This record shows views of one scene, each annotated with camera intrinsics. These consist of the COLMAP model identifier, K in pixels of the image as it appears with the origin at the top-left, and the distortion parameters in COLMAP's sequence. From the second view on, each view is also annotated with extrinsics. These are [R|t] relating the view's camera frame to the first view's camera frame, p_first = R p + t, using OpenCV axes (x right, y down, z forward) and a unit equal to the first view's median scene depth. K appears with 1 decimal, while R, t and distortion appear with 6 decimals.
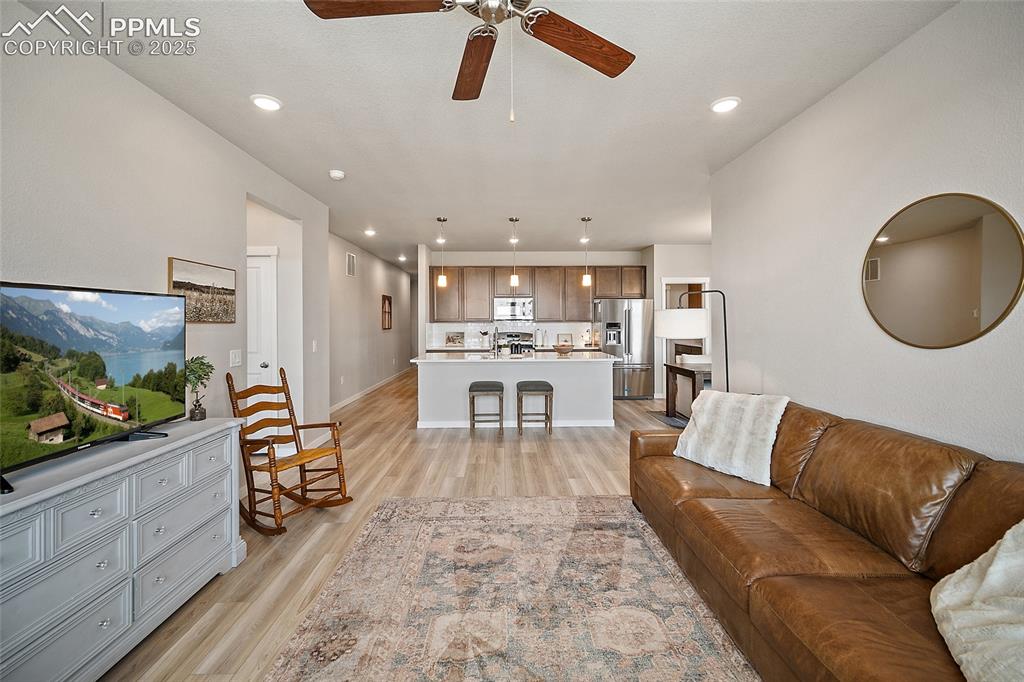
lens RADIAL K [[411.3, 0, 499.6], [0, 411.3, 317.7], [0, 0, 1]] dist [-0.001355, -0.000178]
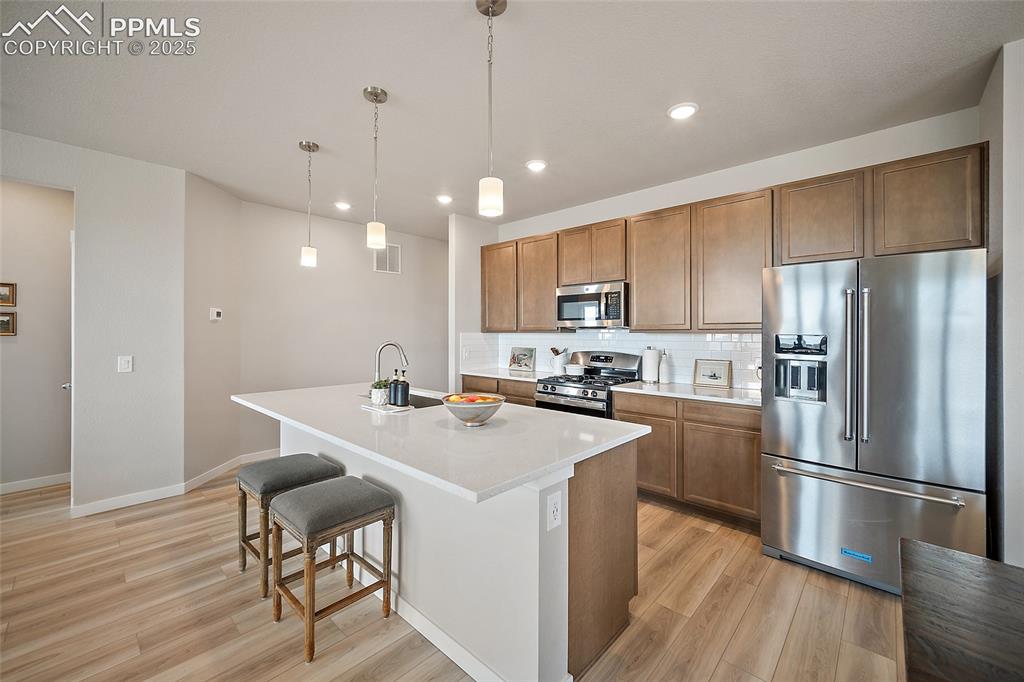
lens RADIAL K [[411.3, 0, 504.7], [0, 411.3, 330.5], [0, 0, 1]] dist [-0.001355, -0.000178]
pose [[0.728180, 0.002435, -0.685382, 0.823419], [0.003009, 0.999973, 0.006749, 0.014289], [0.685380, -0.006976, 0.728153, 1.481816]]
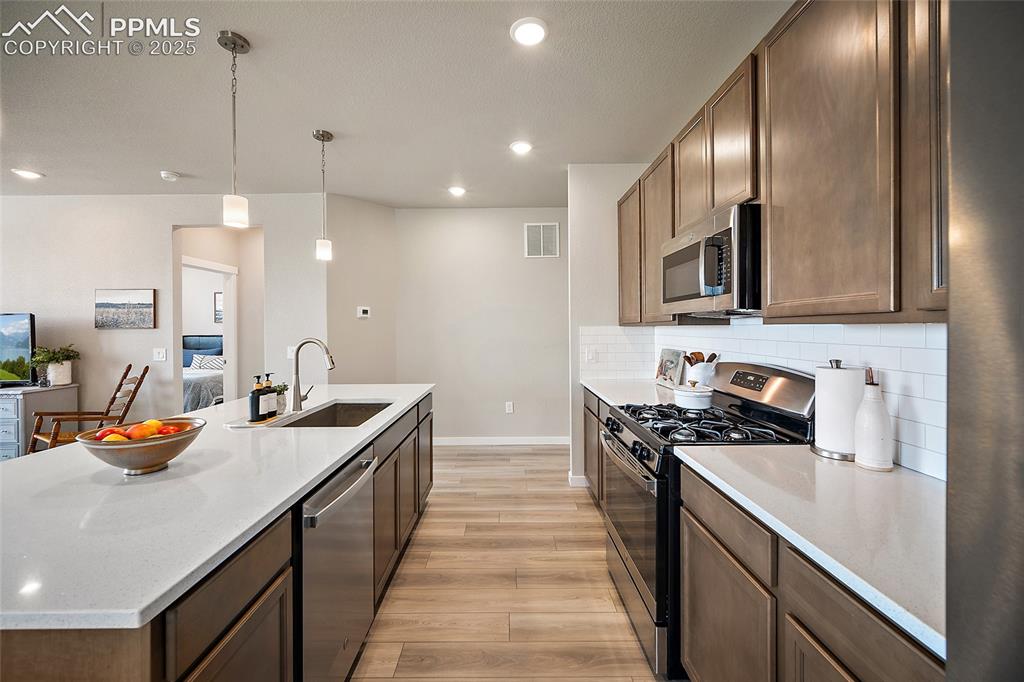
lens RADIAL K [[411.3, 0, 511.0], [0, 411.3, 328.8], [0, 0, 1]] dist [-0.001355, -0.000178]
pose [[-0.002448, 0.008452, -0.999961, 0.753978], [0.018726, 0.999789, 0.008404, 0.026525], [0.999822, -0.018704, -0.002606, 2.379222]]
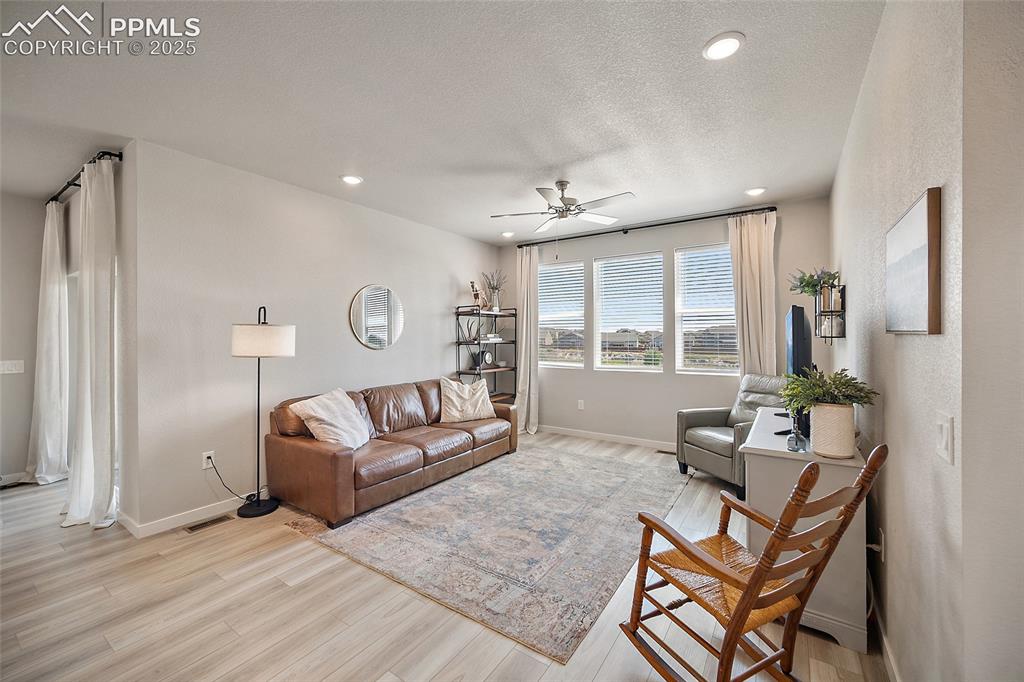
lens RADIAL K [[411.3, 0, 509.5], [0, 411.3, 338.3], [0, 0, 1]] dist [-0.001355, -0.000178]
pose [[-0.828207, 0.008672, 0.560356, -0.589688], [0.003633, 0.999942, -0.010106, 0.018935], [-0.560411, -0.006334, -0.828190, 1.663054]]
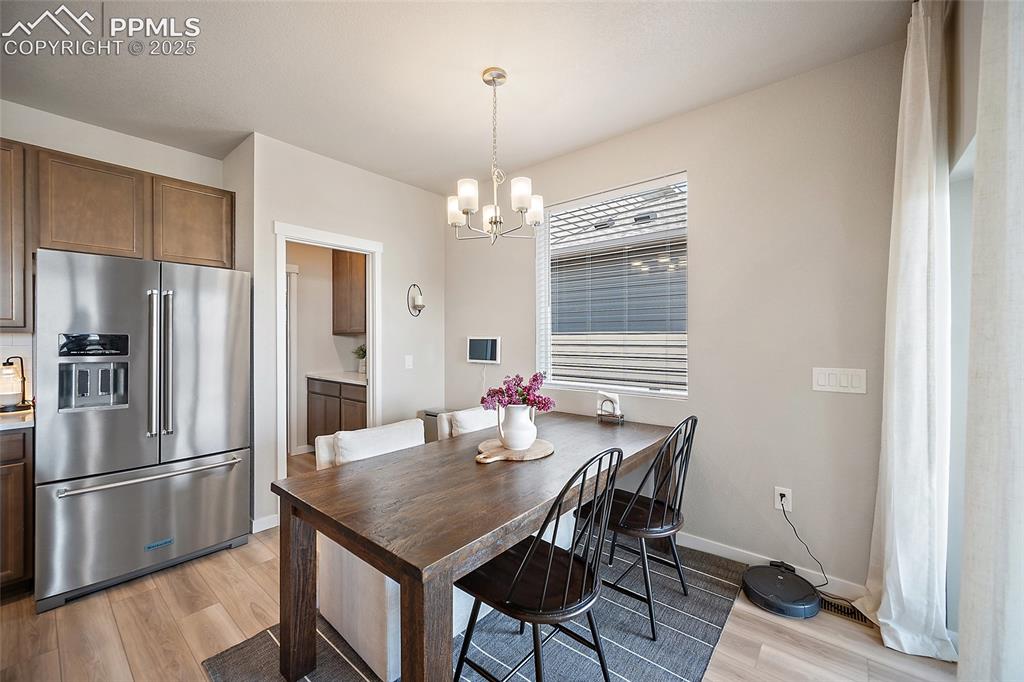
lens RADIAL K [[411.3, 0, 506.0], [0, 411.3, 336.8], [0, 0, 1]] dist [-0.001355, -0.000178]
pose [[0.644589, 0.001169, 0.764528, 0.597273], [-0.012477, 0.999882, 0.008991, 0.017970], [-0.764427, -0.015334, 0.644527, 1.453932]]
